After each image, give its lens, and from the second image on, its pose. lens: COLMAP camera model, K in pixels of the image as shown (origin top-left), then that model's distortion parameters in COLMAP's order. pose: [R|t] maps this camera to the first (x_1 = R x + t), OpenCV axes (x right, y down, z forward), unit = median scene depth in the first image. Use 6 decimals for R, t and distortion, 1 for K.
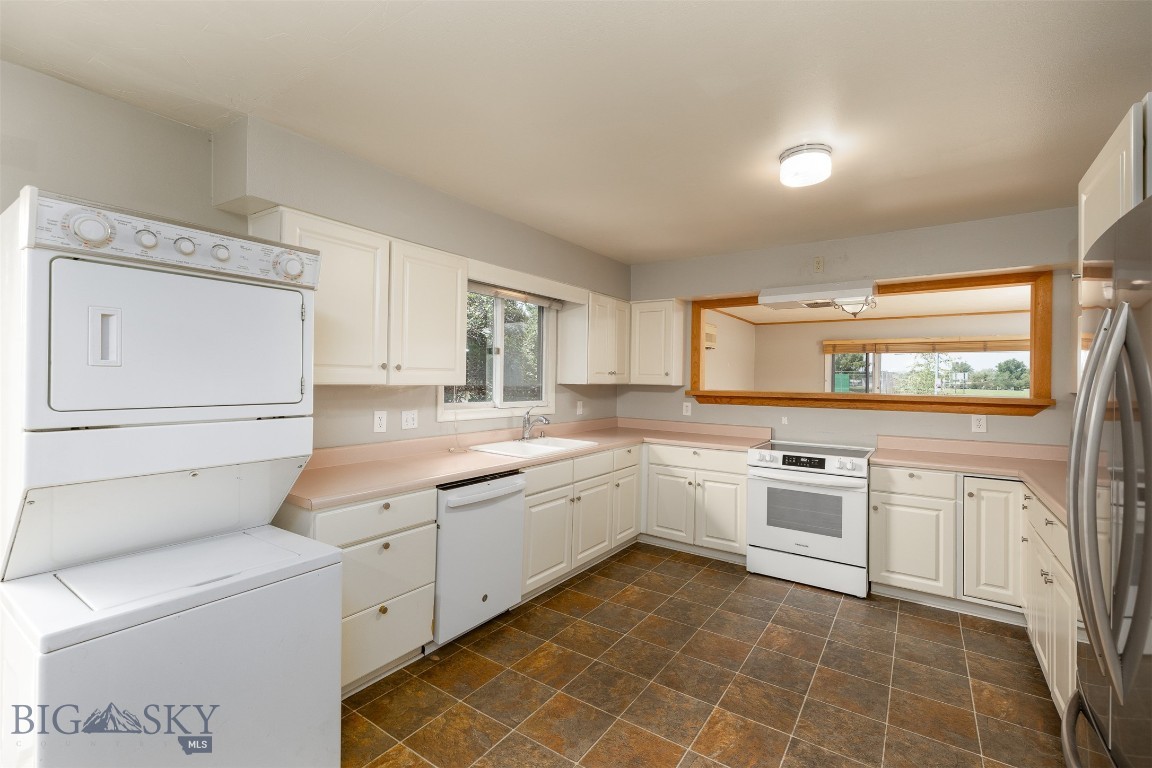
lens RADIAL K [[497.4, 0, 579.4], [0, 497.4, 375.2], [0, 0, 1]] dist [0.001515, 0.000506]
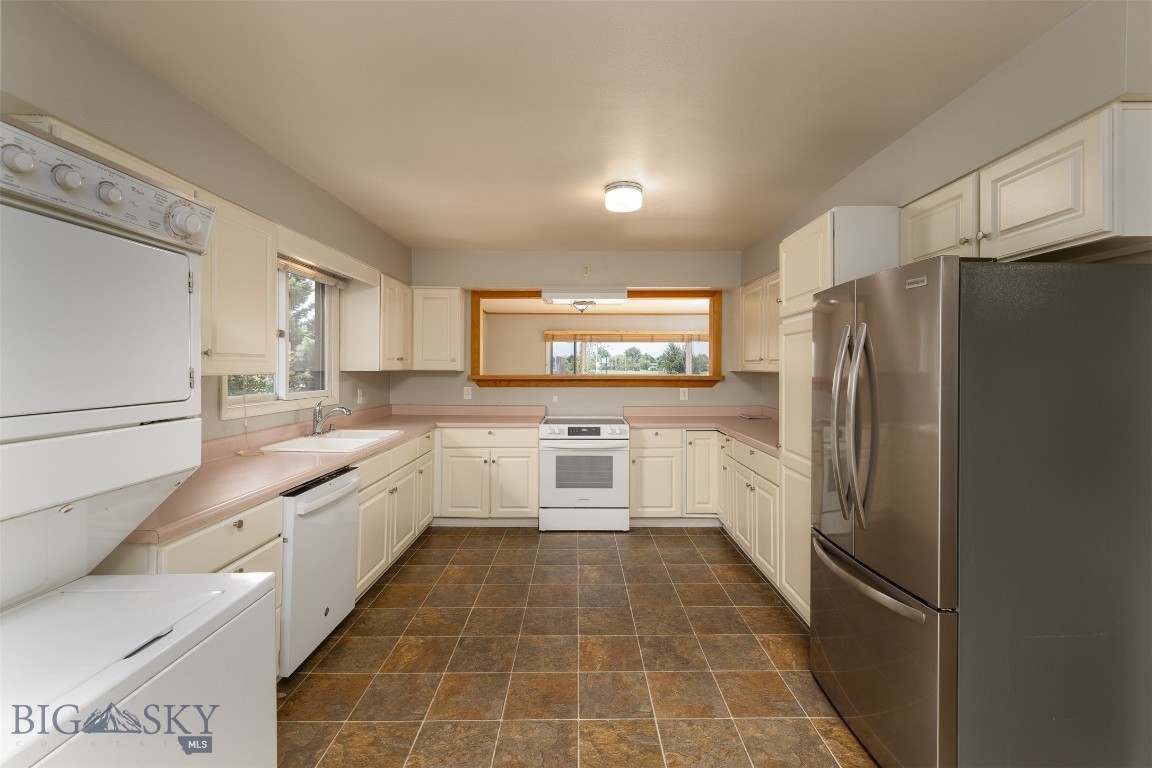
lens RADIAL K [[497.4, 0, 571.3], [0, 497.4, 366.9], [0, 0, 1]] dist [0.001515, 0.000506]
pose [[0.820697, -0.011496, 0.571248, -0.305639], [0.003439, 0.999879, 0.015182, -0.003491], [-0.571354, -0.010495, 0.820637, 0.019077]]
